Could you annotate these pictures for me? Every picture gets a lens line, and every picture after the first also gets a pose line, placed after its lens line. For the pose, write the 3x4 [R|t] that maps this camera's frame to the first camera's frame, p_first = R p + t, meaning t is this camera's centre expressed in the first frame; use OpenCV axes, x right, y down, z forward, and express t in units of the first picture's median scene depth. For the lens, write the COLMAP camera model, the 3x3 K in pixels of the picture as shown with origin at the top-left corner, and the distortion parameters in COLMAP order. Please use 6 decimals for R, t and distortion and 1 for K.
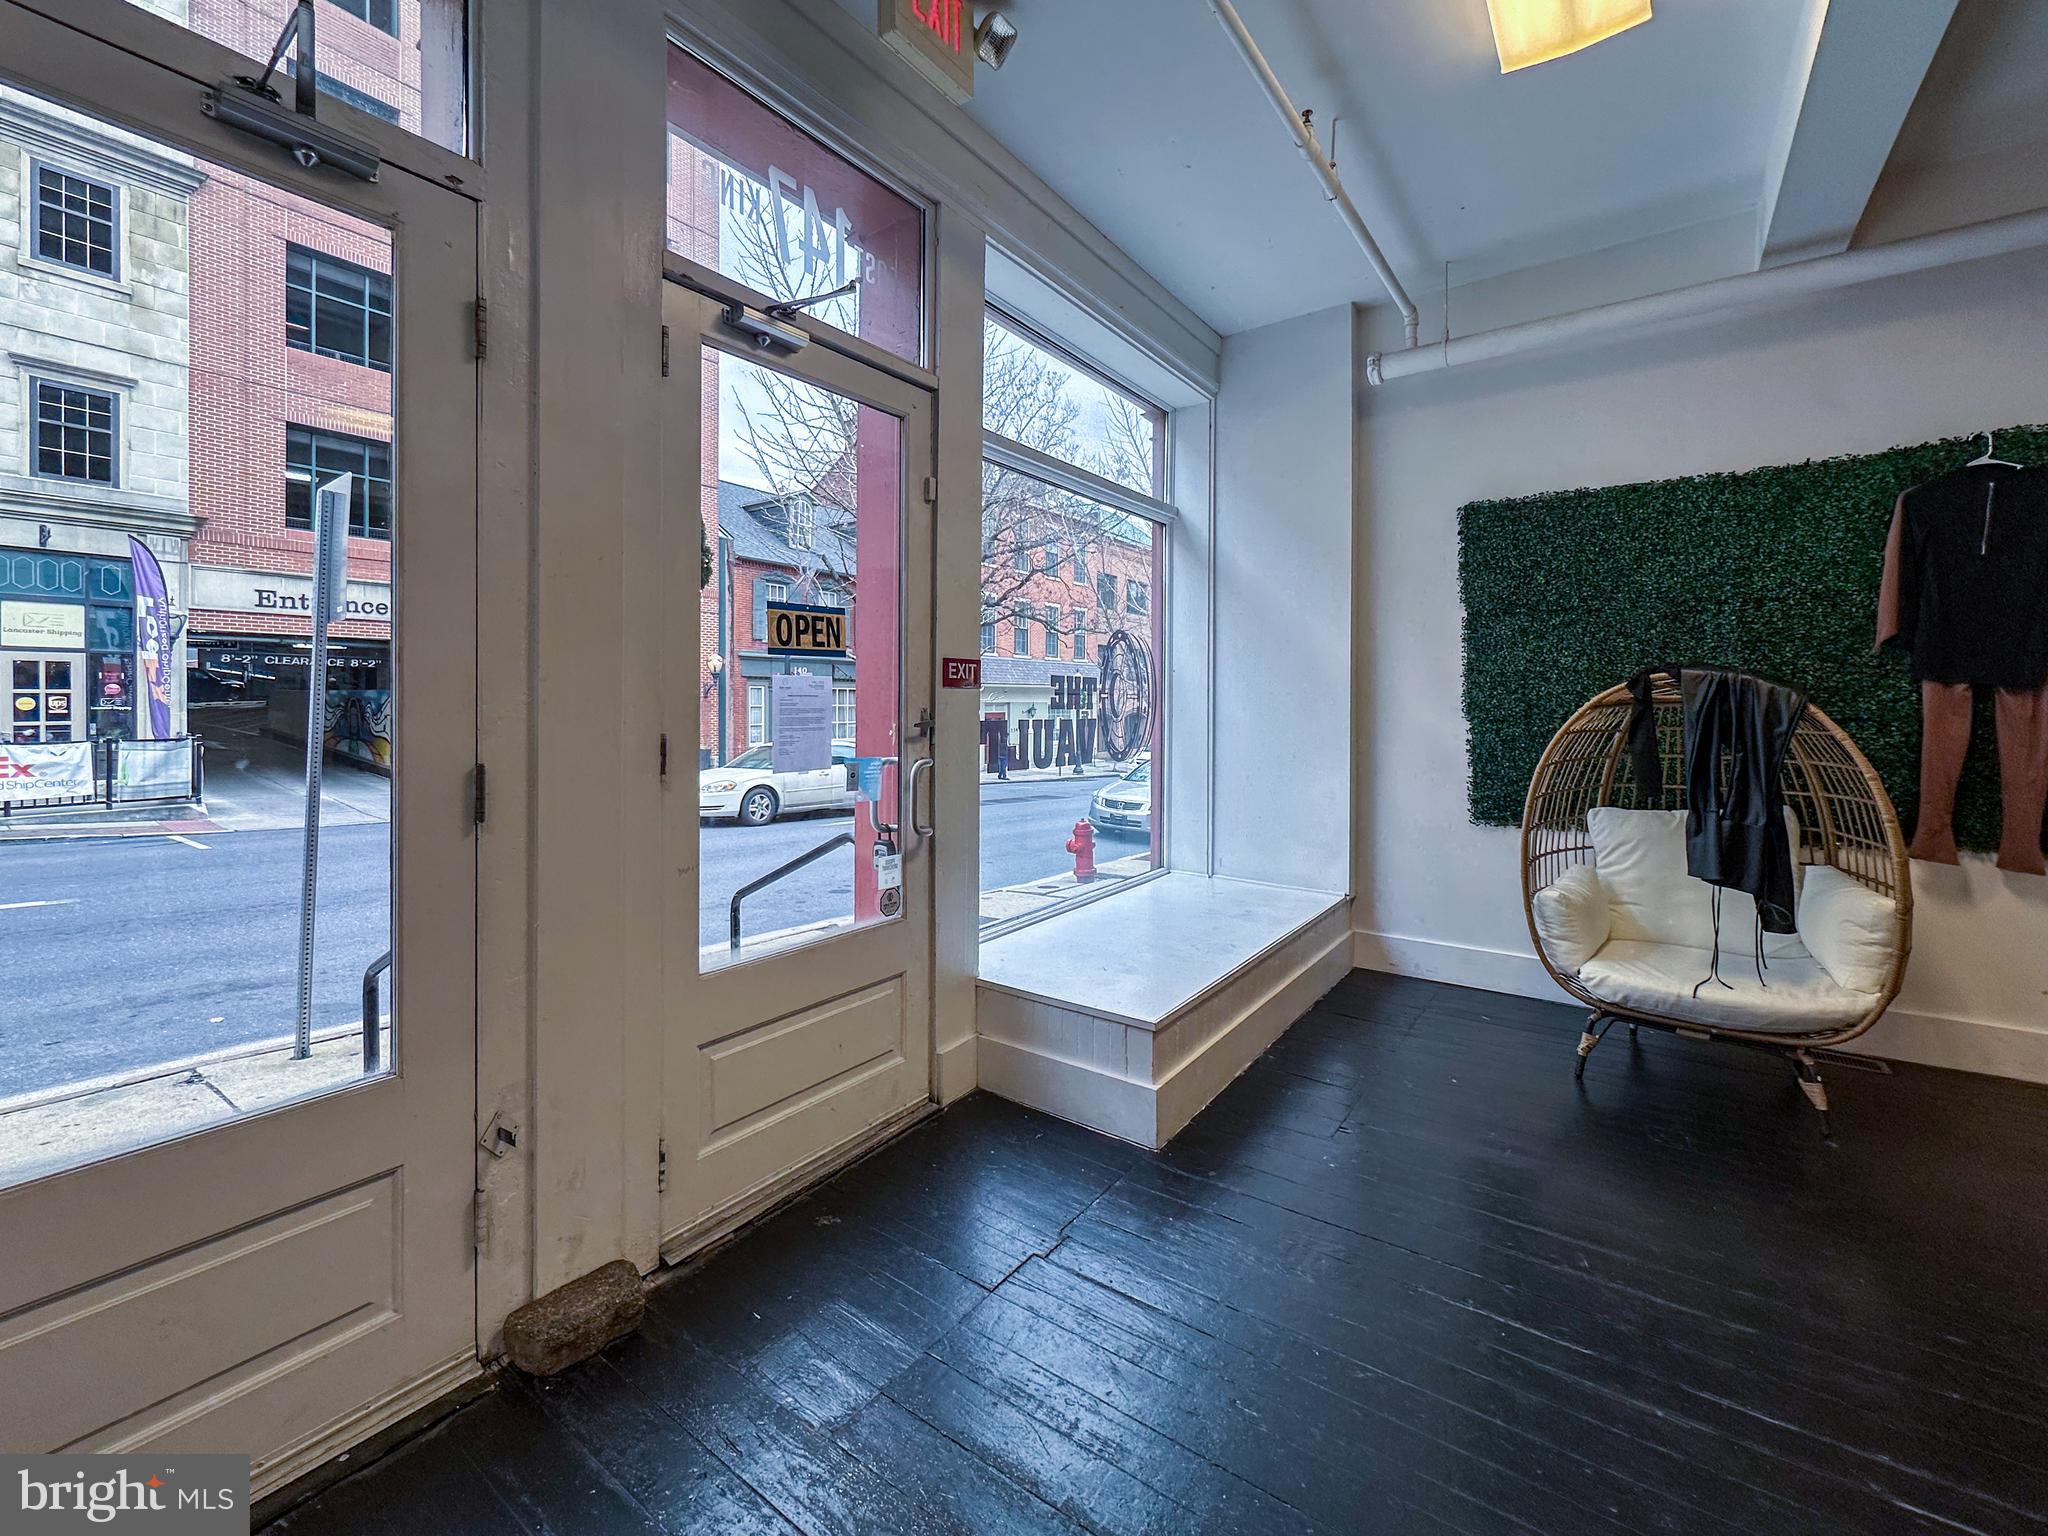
lens RADIAL K [[819.0, 0, 1033.3], [0, 819.0, 693.6], [0, 0, 1]] dist [0.004415, -0.000014]
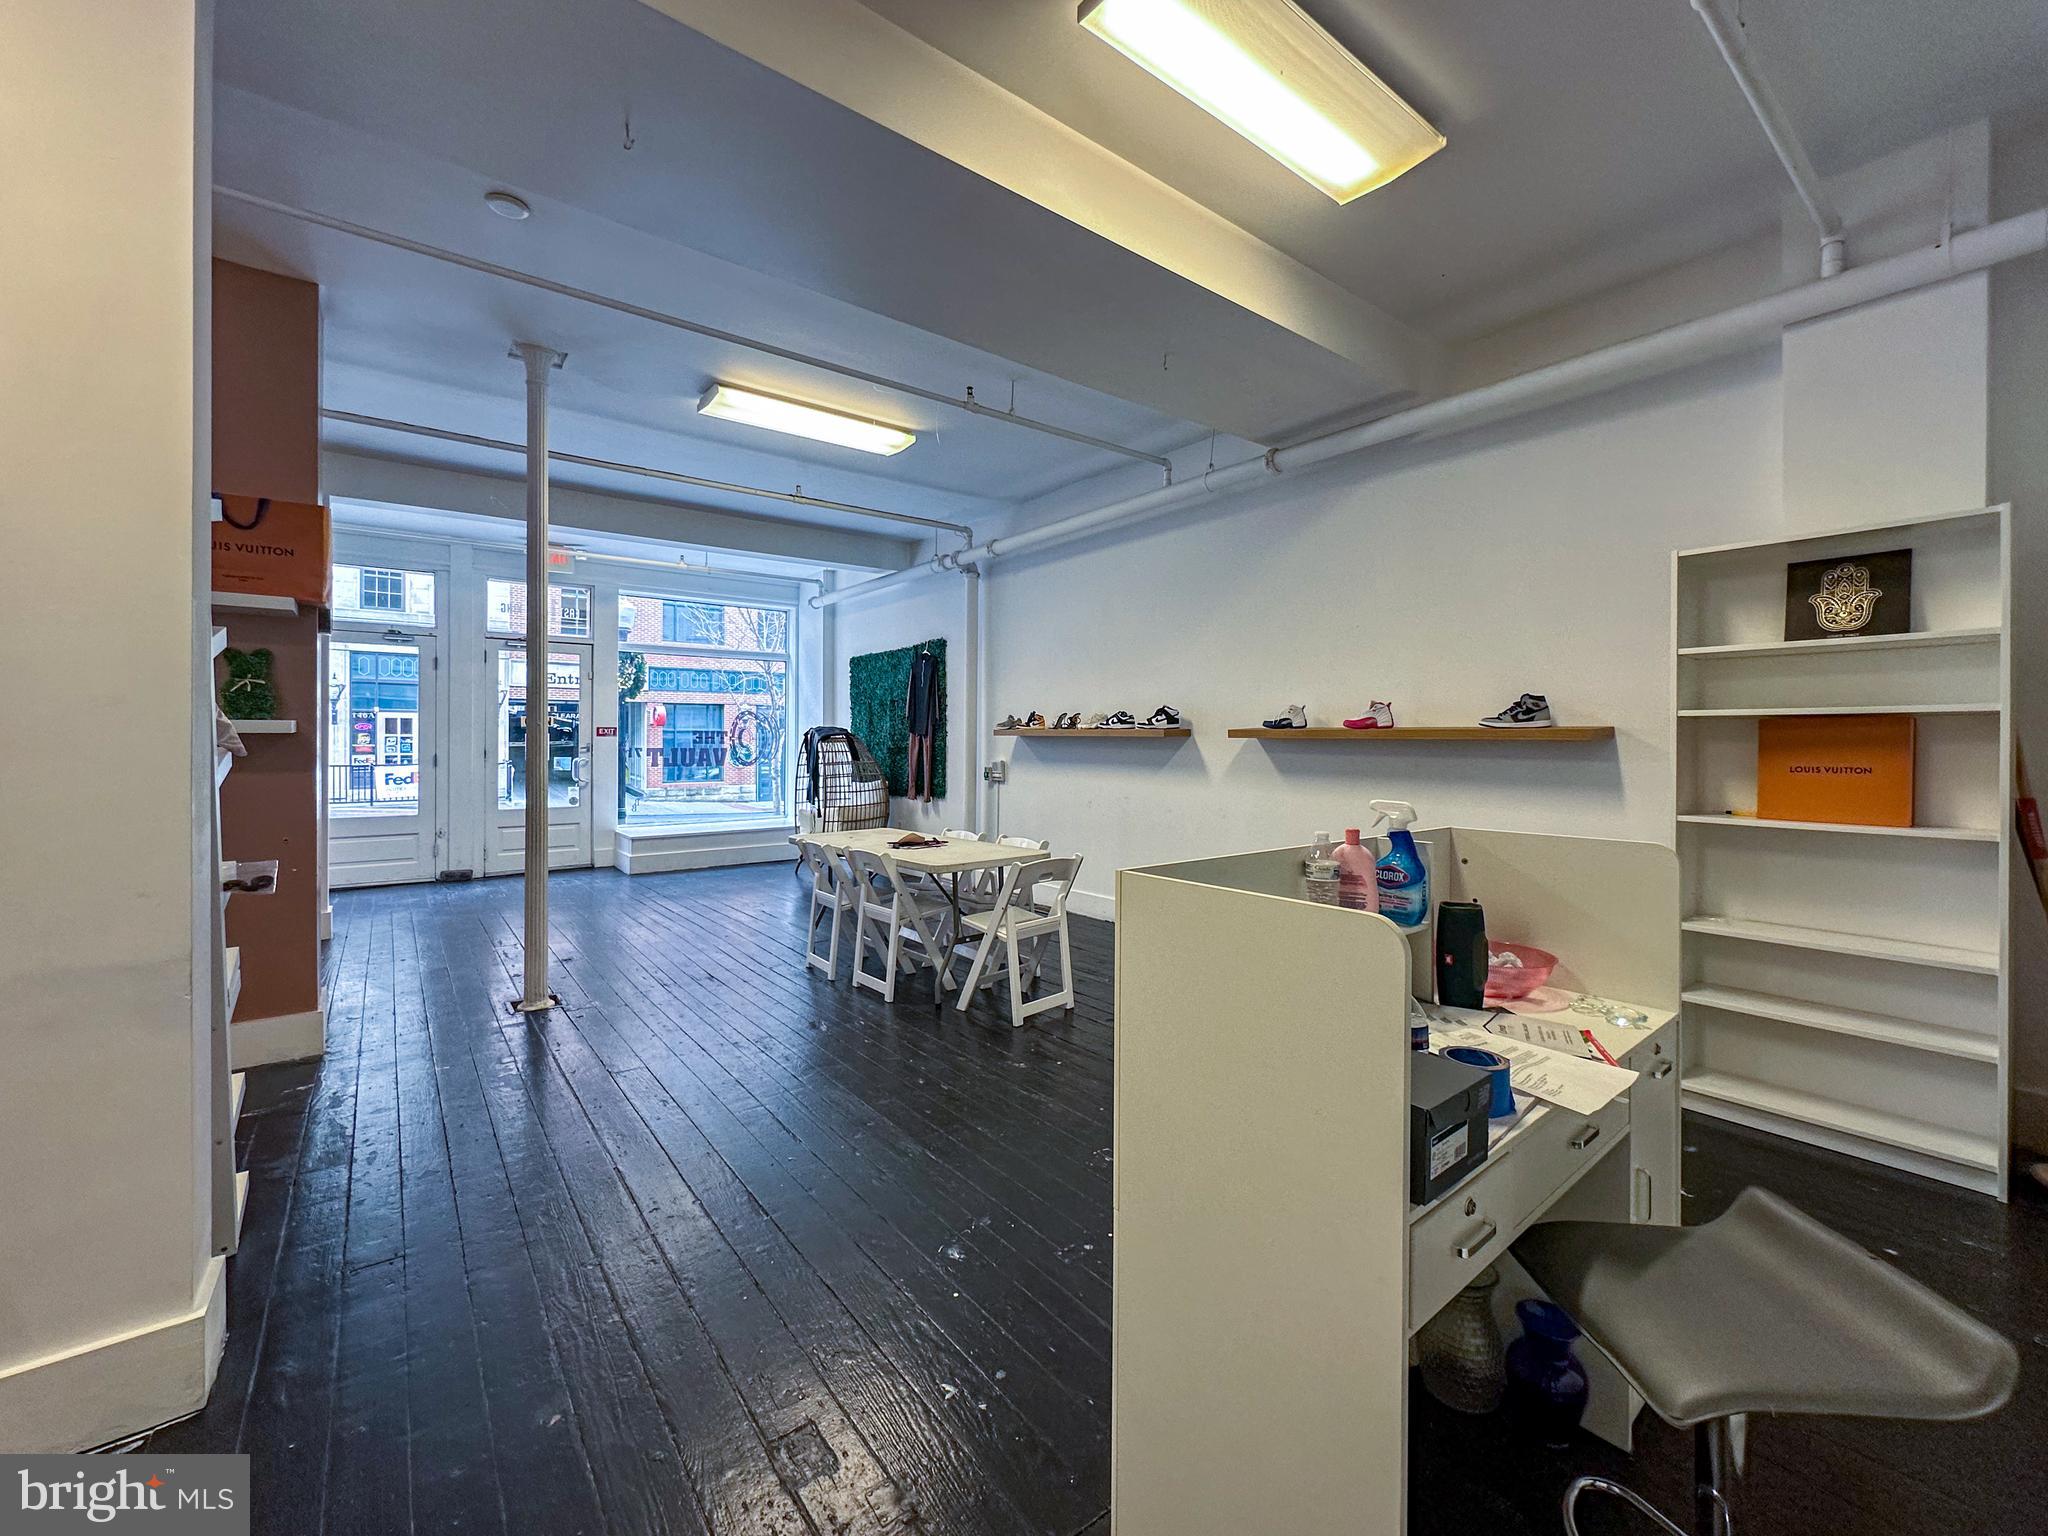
lens RADIAL K [[819.0, 0, 1012.9], [0, 819.0, 758.6], [0, 0, 1]] dist [0.004415, -0.000014]
pose [[0.969467, 0.003144, -0.245201, 2.969129], [0.004632, 0.999505, 0.031130, -0.017168], [0.245177, -0.031315, 0.968972, -2.231972]]
